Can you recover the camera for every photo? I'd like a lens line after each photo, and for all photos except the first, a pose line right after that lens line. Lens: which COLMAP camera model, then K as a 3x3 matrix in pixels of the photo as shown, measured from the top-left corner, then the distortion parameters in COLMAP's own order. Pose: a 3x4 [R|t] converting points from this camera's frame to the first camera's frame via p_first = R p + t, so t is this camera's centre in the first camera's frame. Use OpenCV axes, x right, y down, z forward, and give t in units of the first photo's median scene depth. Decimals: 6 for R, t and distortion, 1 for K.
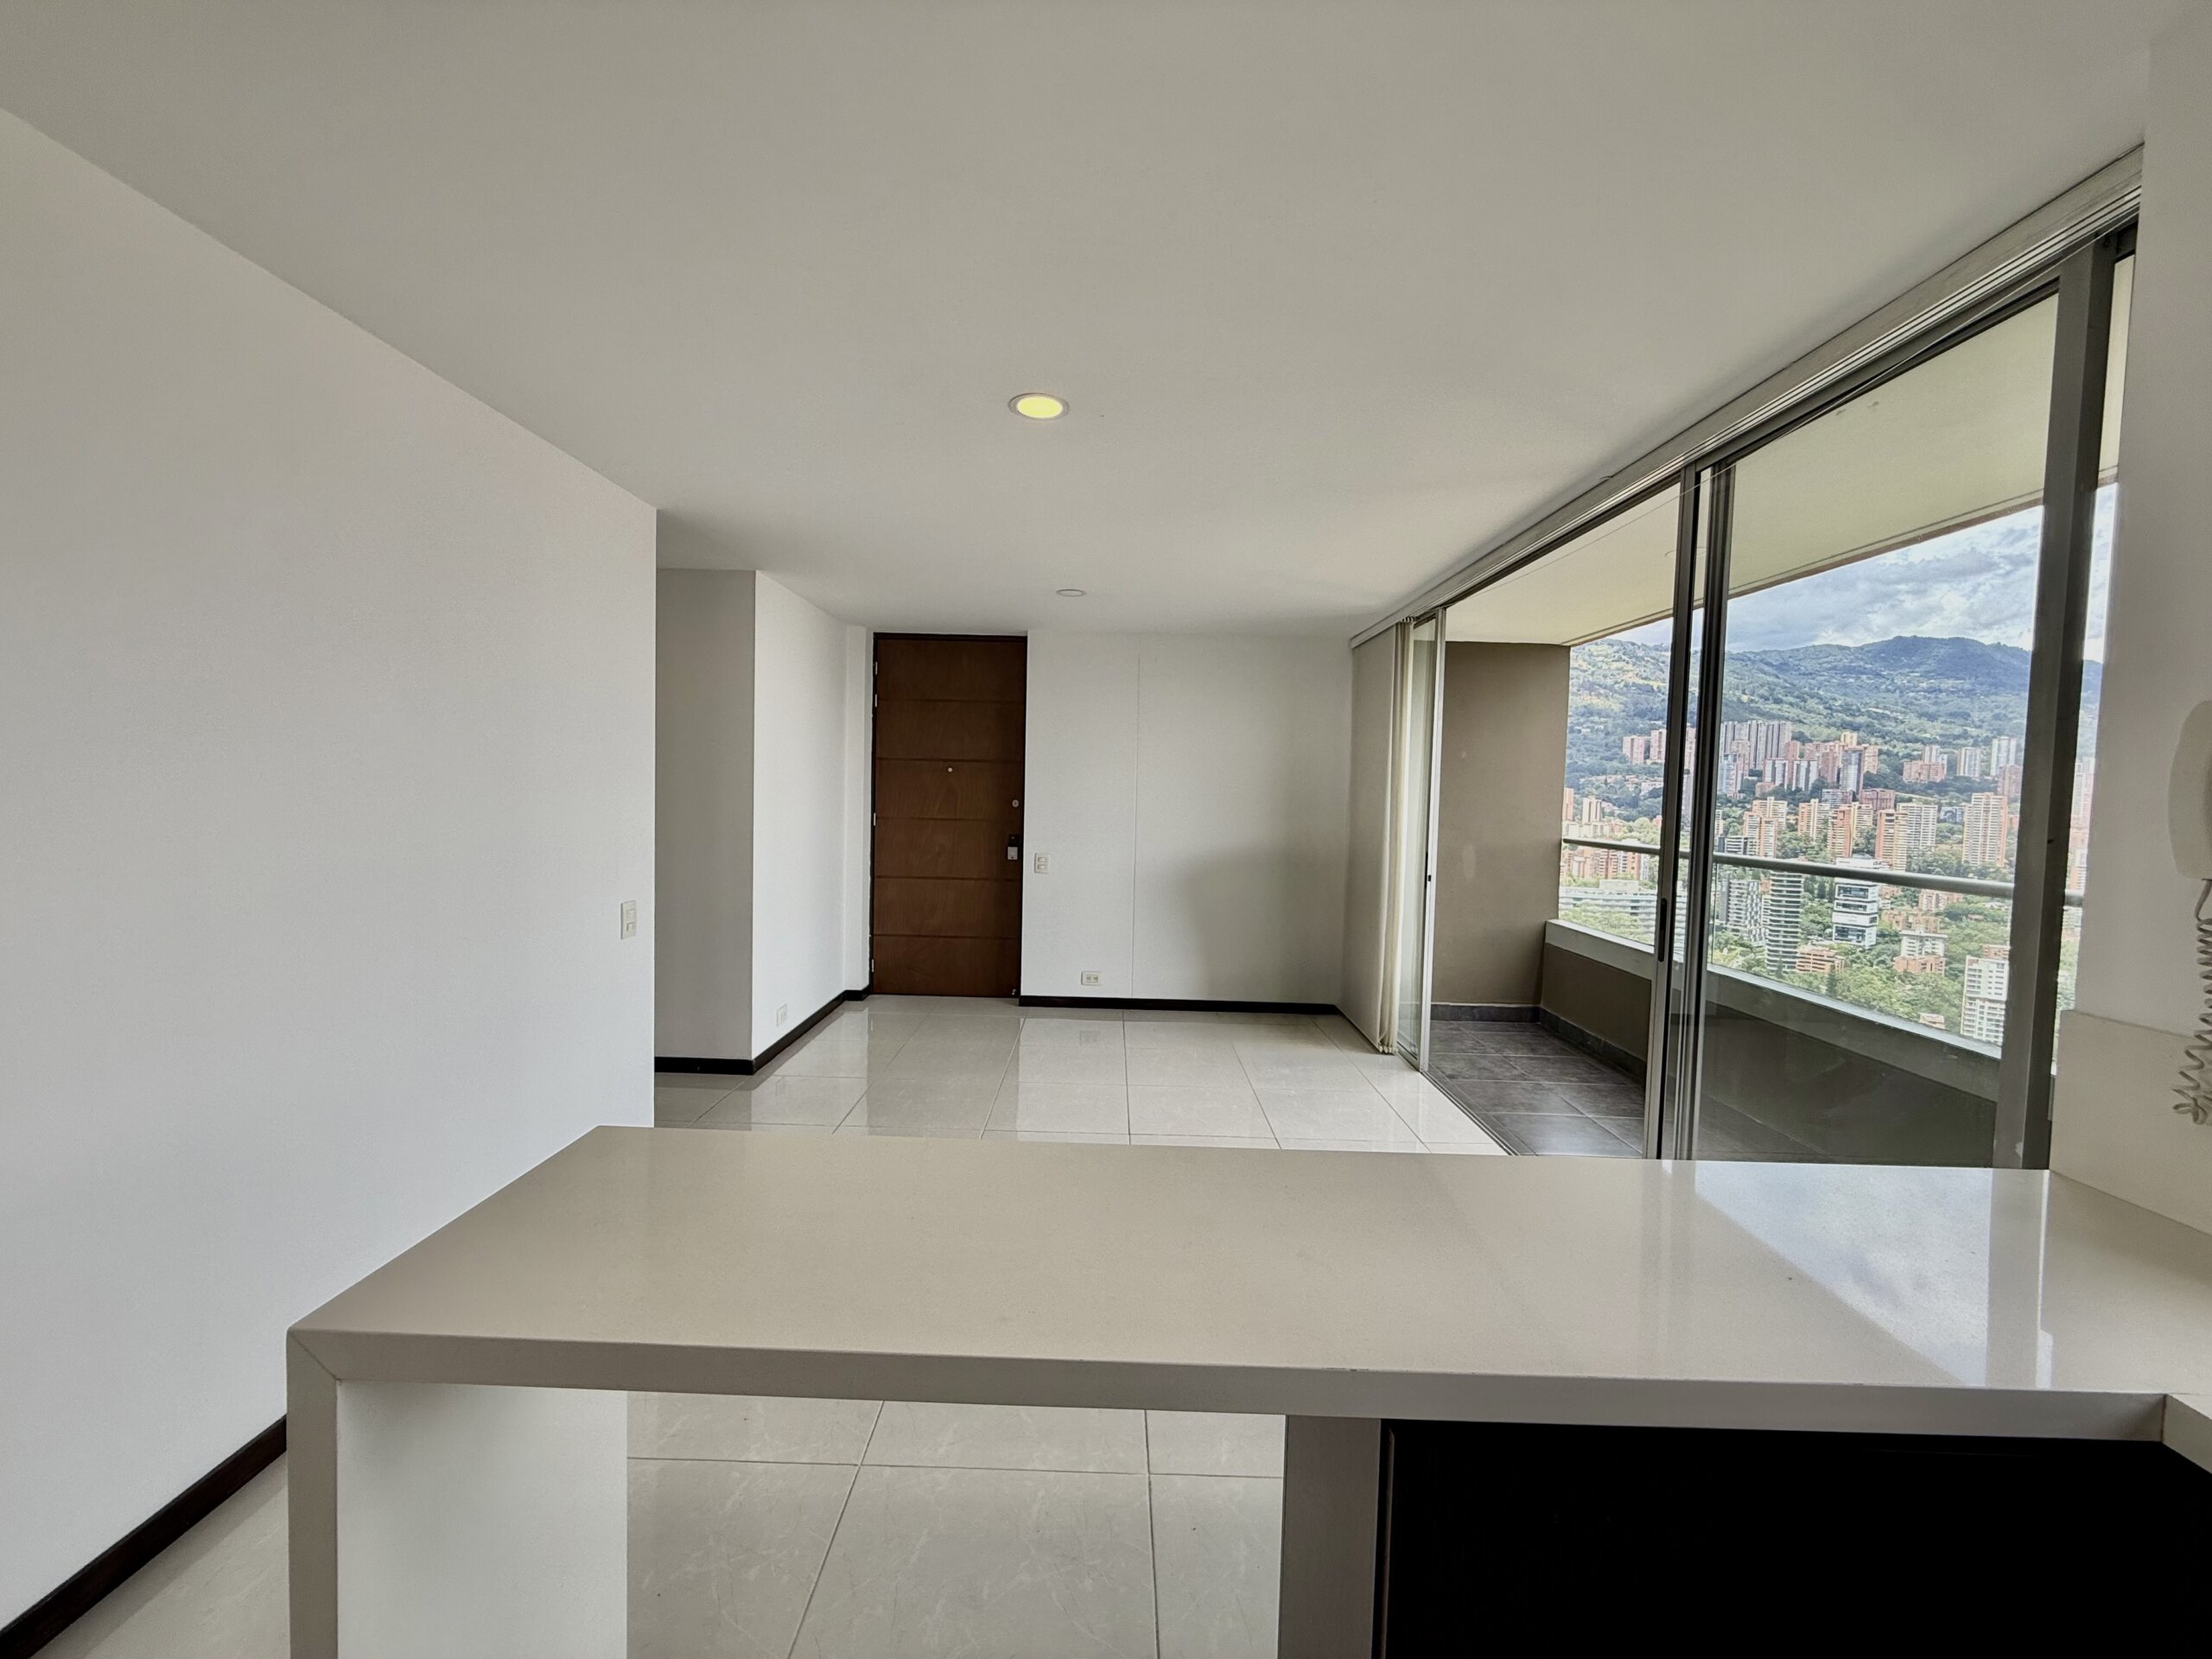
lens RADIAL K [[882.7, 0, 1091.0], [0, 882.7, 825.2], [0, 0, 1]] dist [-0.000167, 0.000224]
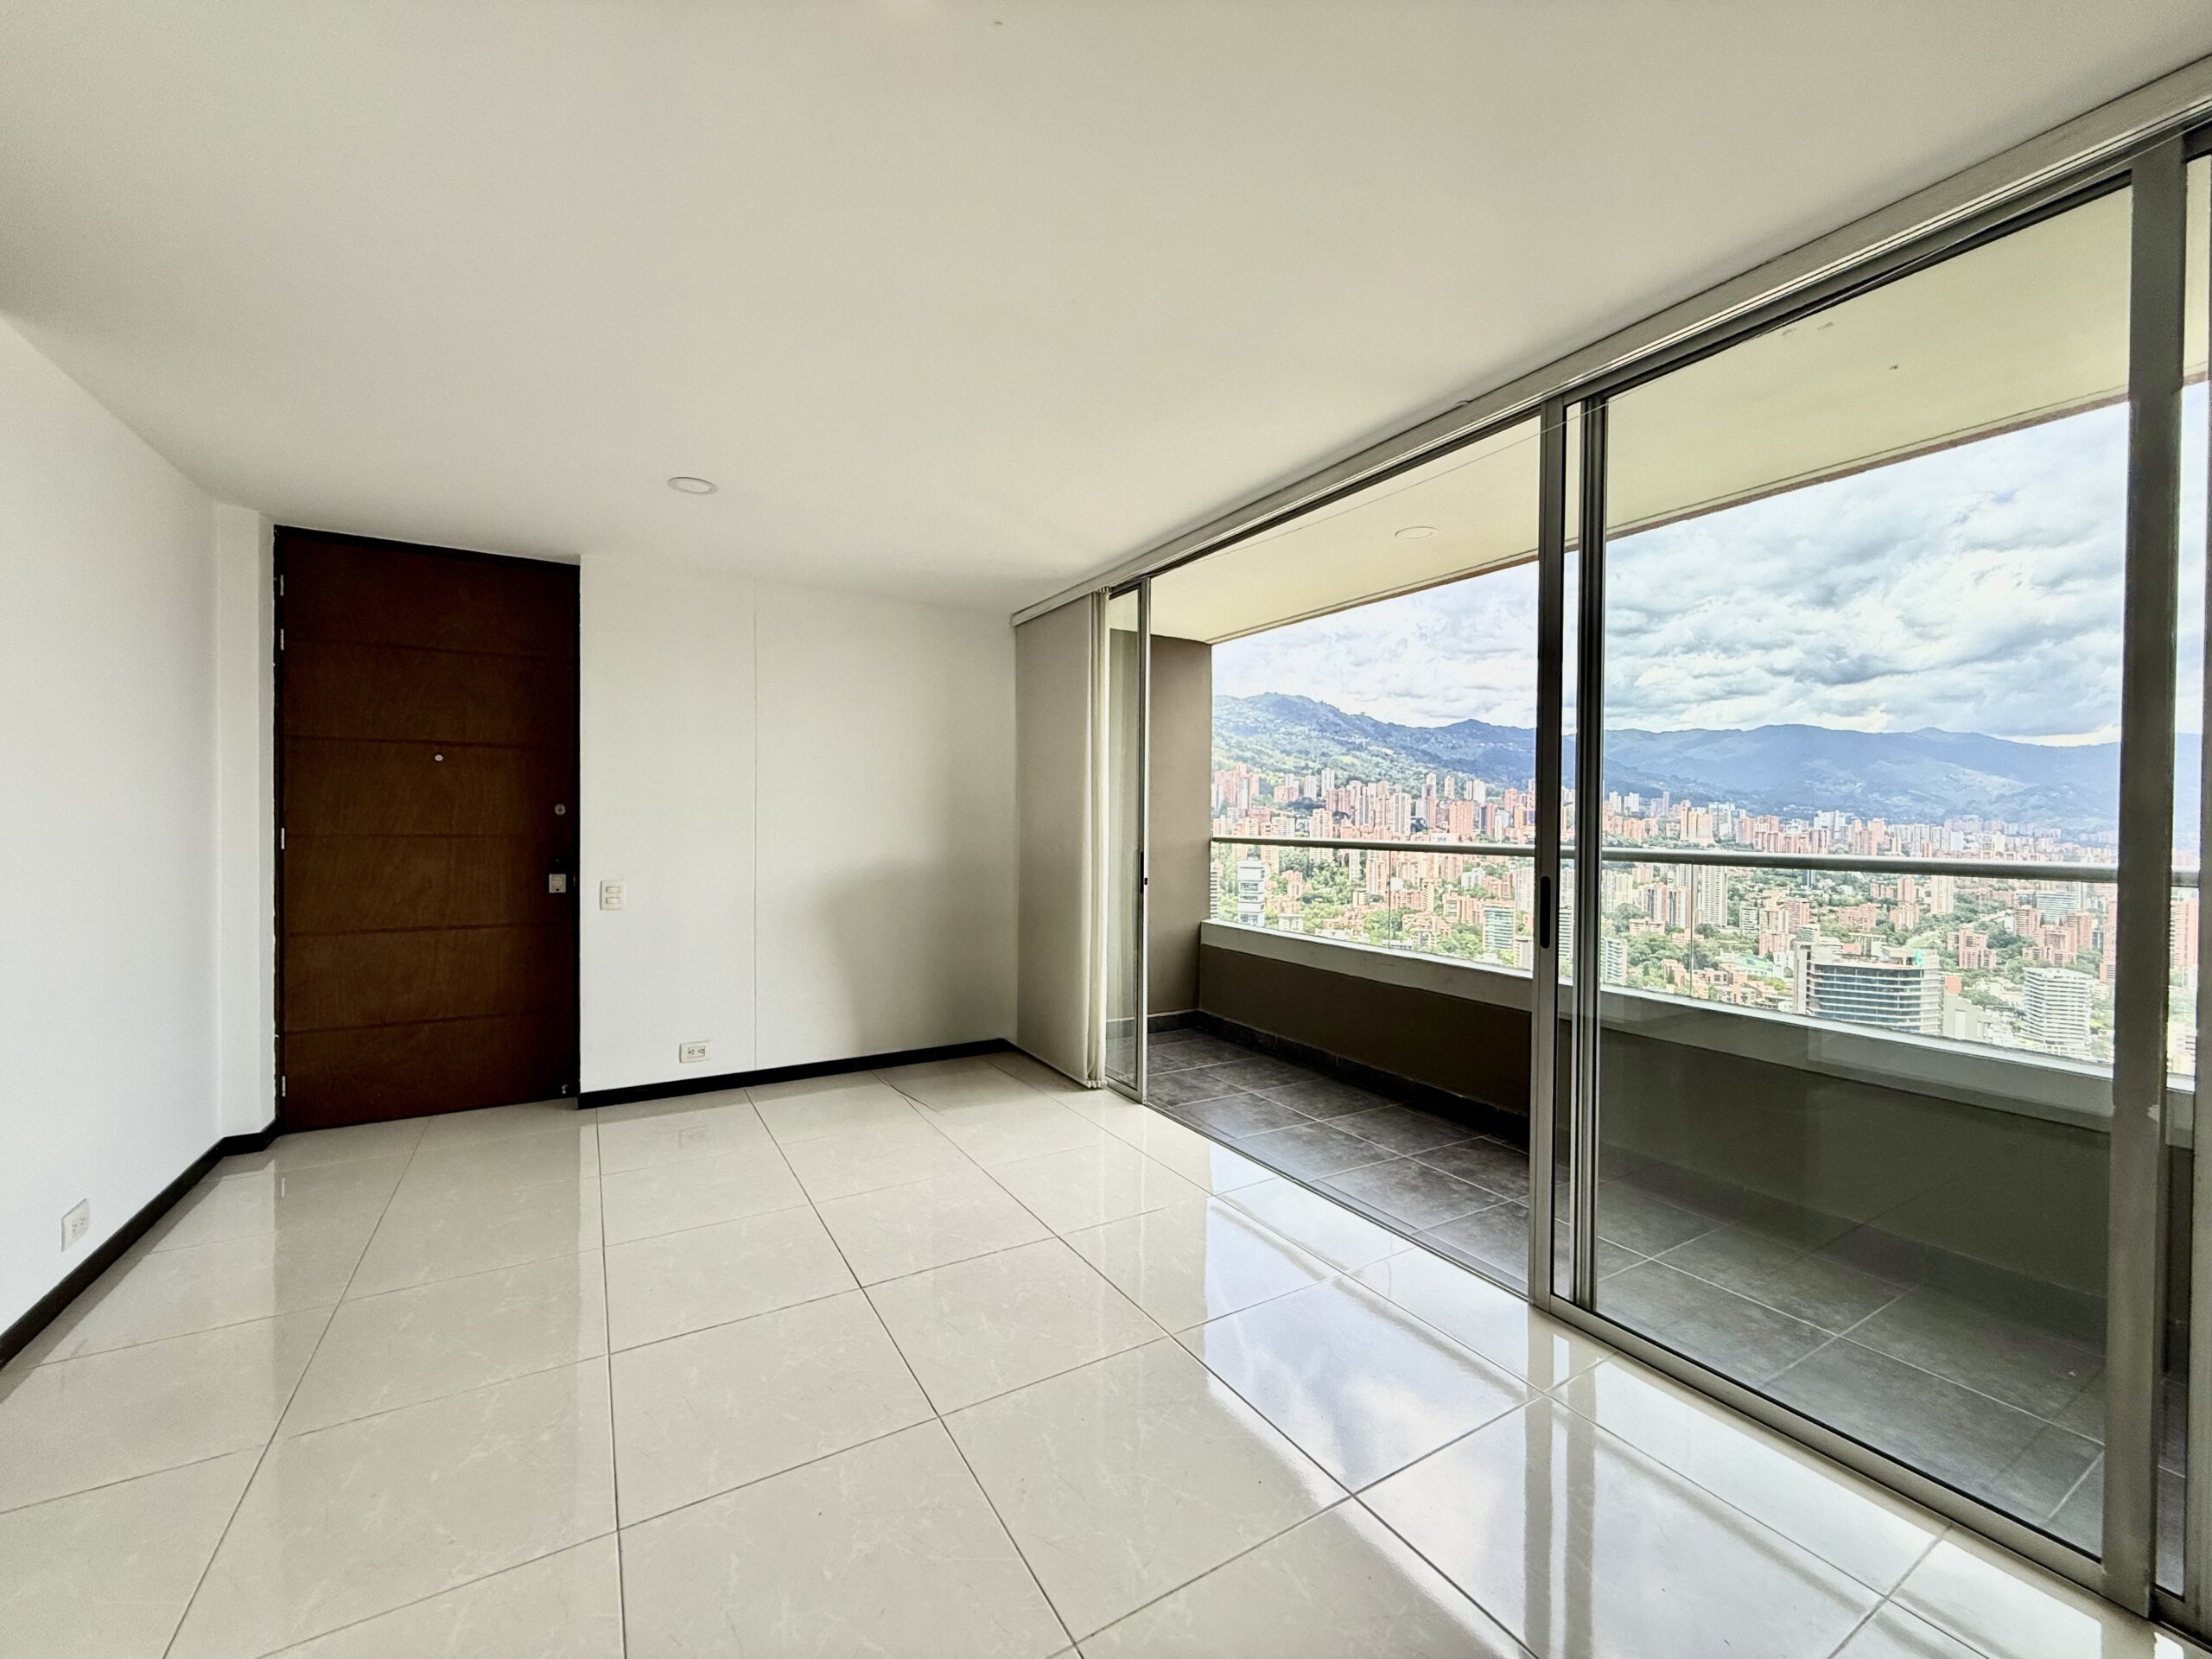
lens RADIAL K [[882.7, 0, 1092.5], [0, 882.7, 827.1], [0, 0, 1]] dist [-0.000167, 0.000224]
pose [[0.852897, -0.021129, 0.521651, -0.096381], [0.034403, 0.999284, -0.015774, 0.014664], [-0.520944, 0.031400, 0.853013, 0.221981]]
